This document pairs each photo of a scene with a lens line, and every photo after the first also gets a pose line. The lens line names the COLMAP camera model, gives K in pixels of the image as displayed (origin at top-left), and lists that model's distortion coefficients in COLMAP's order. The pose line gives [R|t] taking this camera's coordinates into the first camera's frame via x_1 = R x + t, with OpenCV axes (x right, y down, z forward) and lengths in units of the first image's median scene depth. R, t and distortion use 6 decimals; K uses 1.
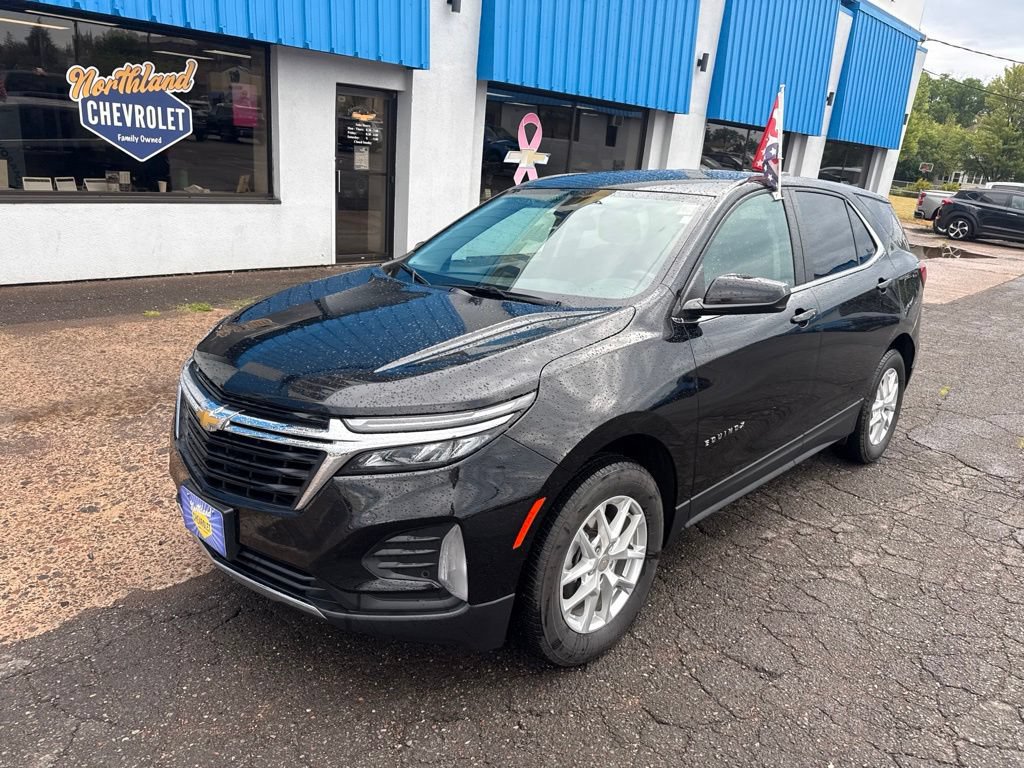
lens RADIAL K [[713.9, 0, 516.3], [0, 713.9, 381.9], [0, 0, 1]] dist [0.045742, -0.058911]
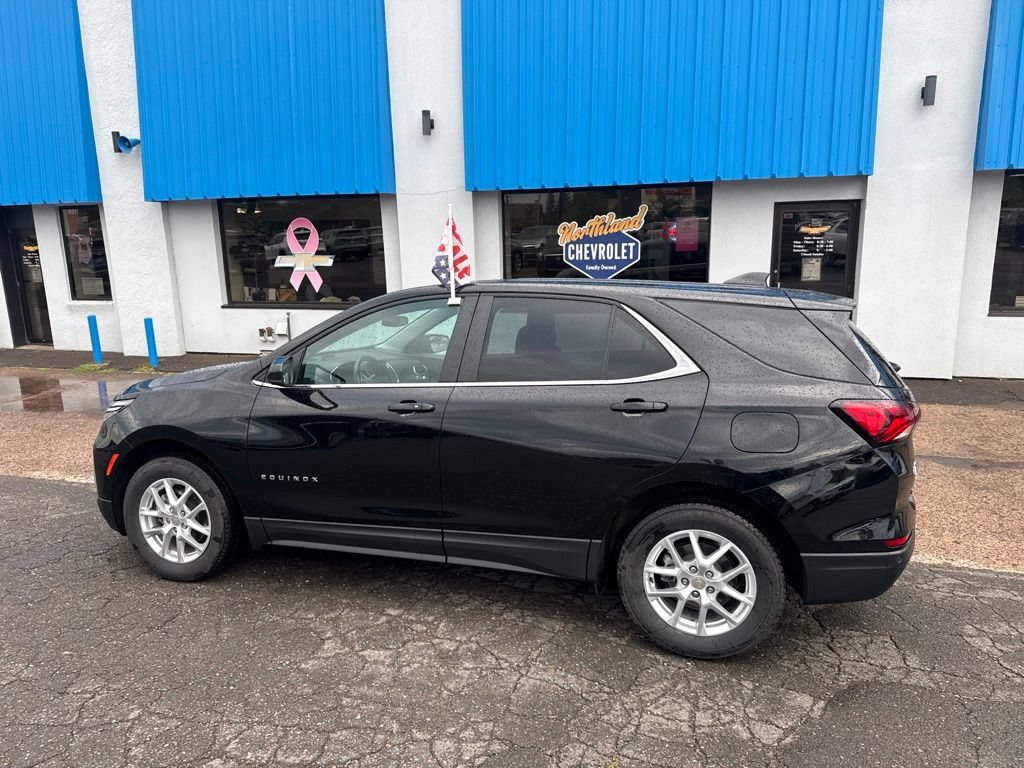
lens RADIAL K [[707.5, 0, 517.1], [0, 707.5, 385.0], [0, 0, 1]] dist [0.073342, -0.100985]
pose [[0.459253, 0.091513, -0.883579, 0.616417], [-0.223976, 0.974472, -0.015488, -0.063098], [0.859605, 0.205013, 0.468026, 0.277391]]
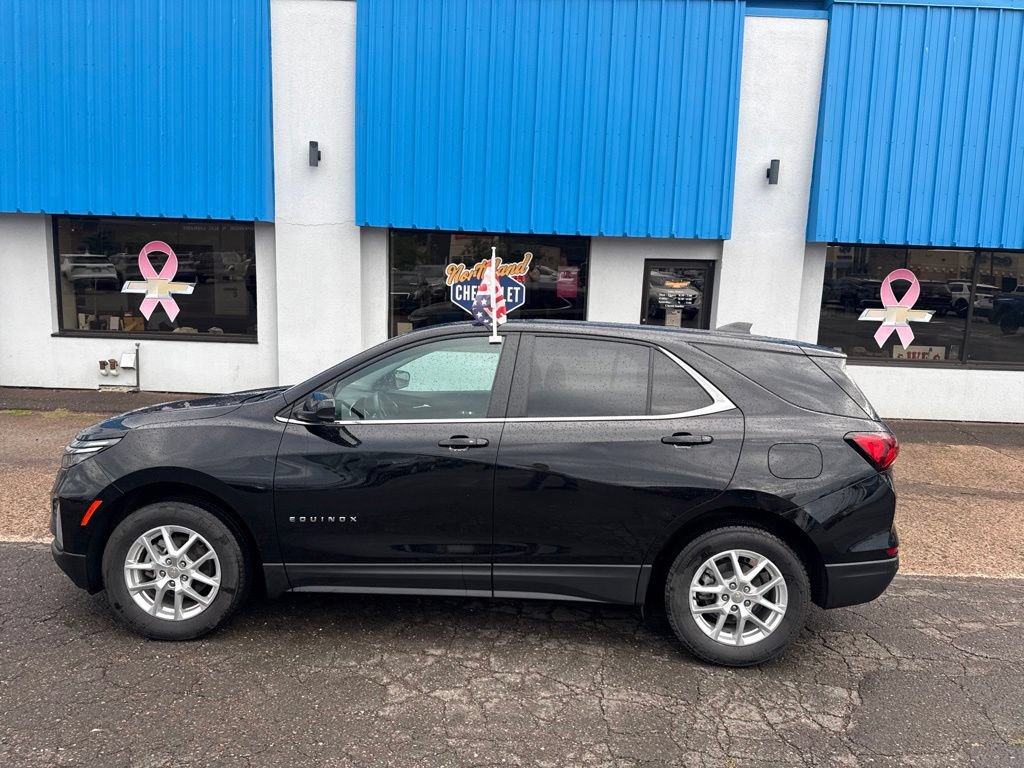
lens RADIAL K [[707.5, 0, 517.1], [0, 707.5, 385.0], [0, 0, 1]] dist [0.073342, -0.100985]
pose [[0.684319, 0.050276, -0.727447, 0.539829], [-0.207926, 0.969656, -0.128582, -0.024595], [0.698909, 0.239246, 0.674008, 0.136577]]
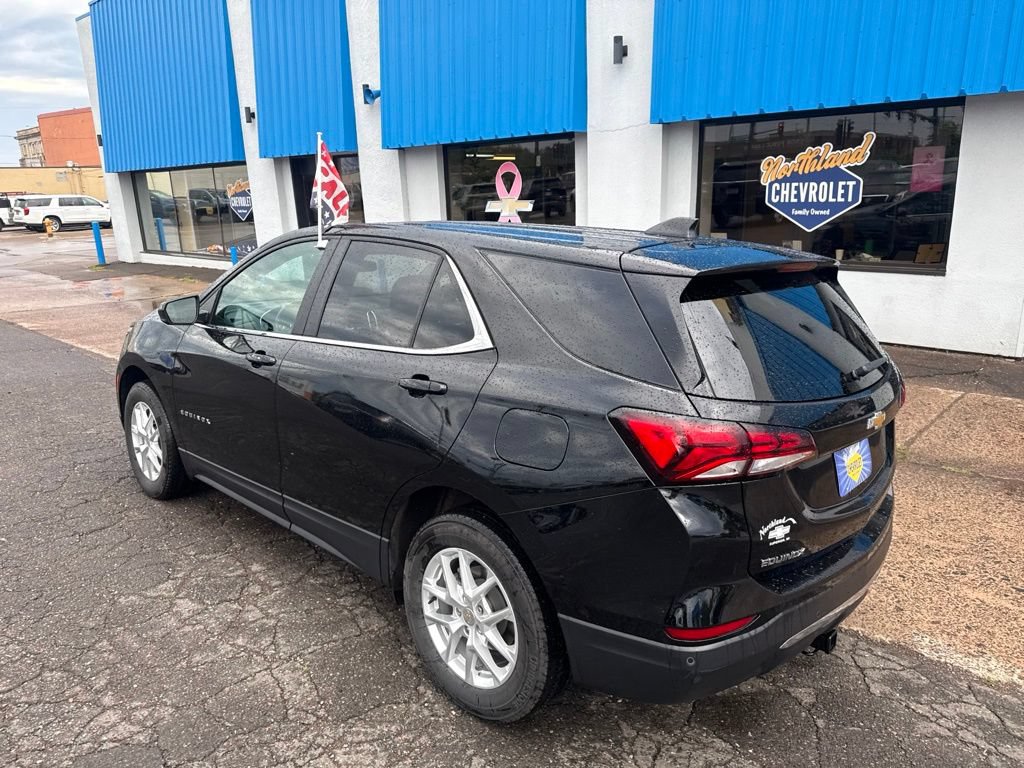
lens RADIAL K [[718.1, 0, 514.8], [0, 718.1, 373.8], [0, 0, 1]] dist [0.029139, -0.036242]
pose [[0.016505, 0.167583, -0.985720, 0.611730], [-0.285761, 0.945524, 0.155965, -0.143990], [0.958159, 0.279106, 0.063494, 0.560644]]
